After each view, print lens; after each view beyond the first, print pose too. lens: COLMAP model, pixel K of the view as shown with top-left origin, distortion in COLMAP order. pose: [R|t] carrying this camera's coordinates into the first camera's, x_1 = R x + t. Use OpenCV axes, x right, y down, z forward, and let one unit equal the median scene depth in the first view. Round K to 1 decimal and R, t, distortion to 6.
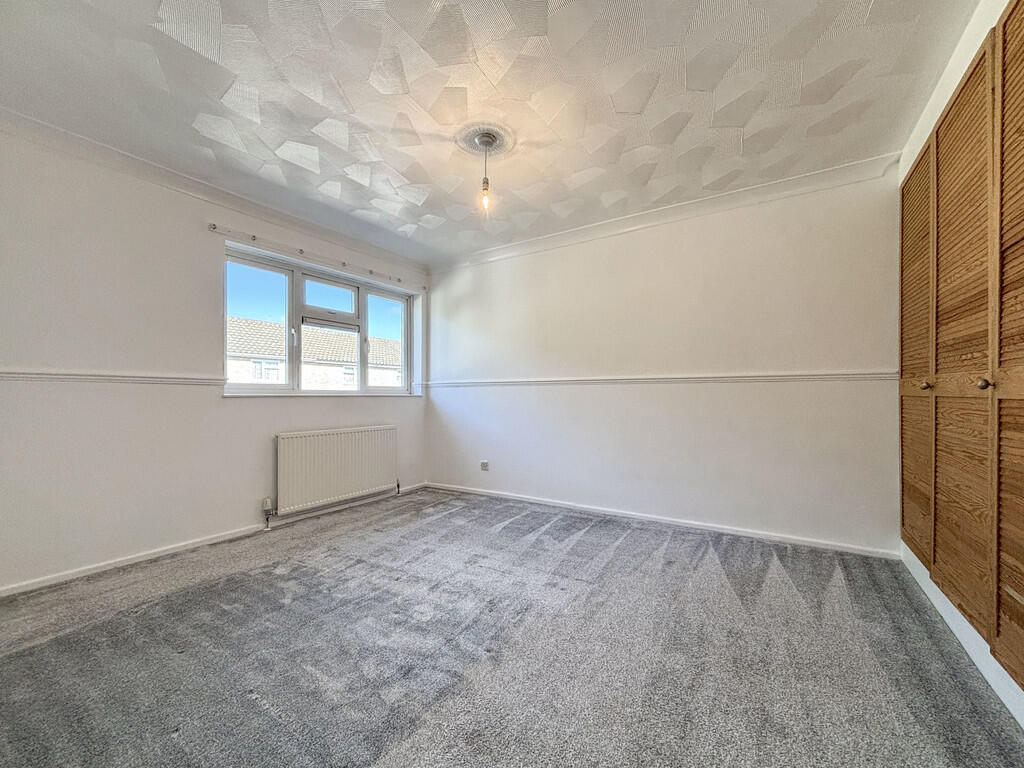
lens RADIAL K [[412.9, 0, 514.3], [0, 412.9, 390.5], [0, 0, 1]] dist [-0.002276, -0.000496]
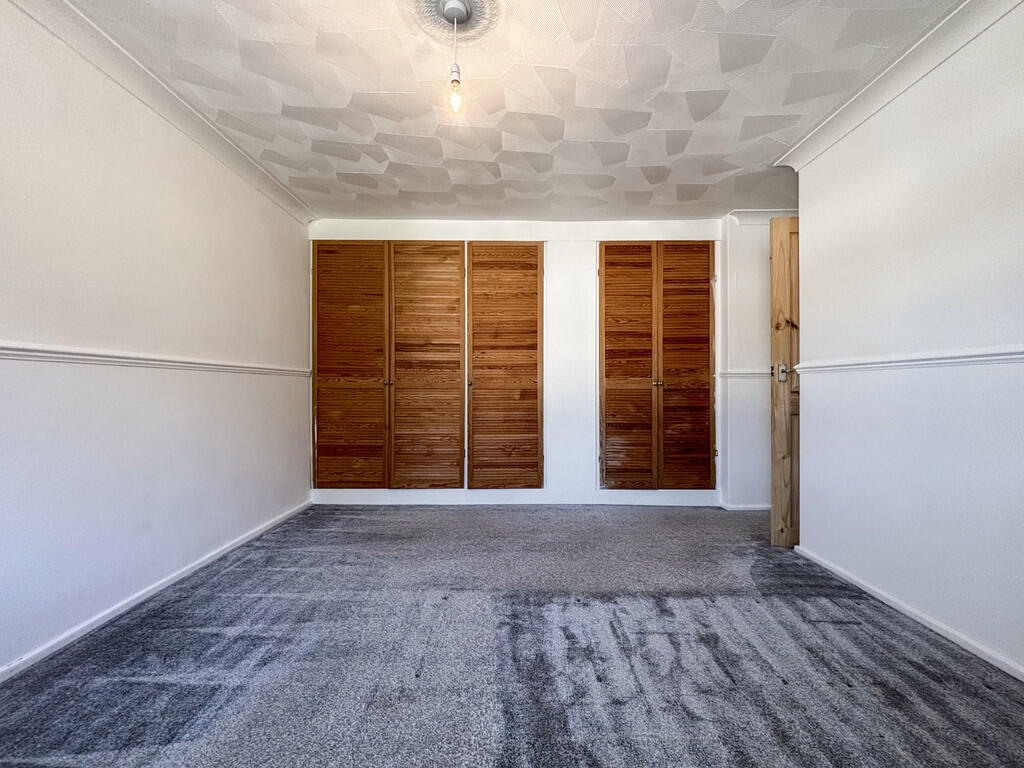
lens RADIAL K [[412.9, 0, 514.3], [0, 412.9, 390.5], [0, 0, 1]] dist [-0.002276, -0.000496]
pose [[-0.535941, -0.004688, 0.844242, -0.639450], [-0.011176, 0.999936, -0.001543, 0.016276], [-0.844181, -0.010262, -0.535960, 1.184036]]
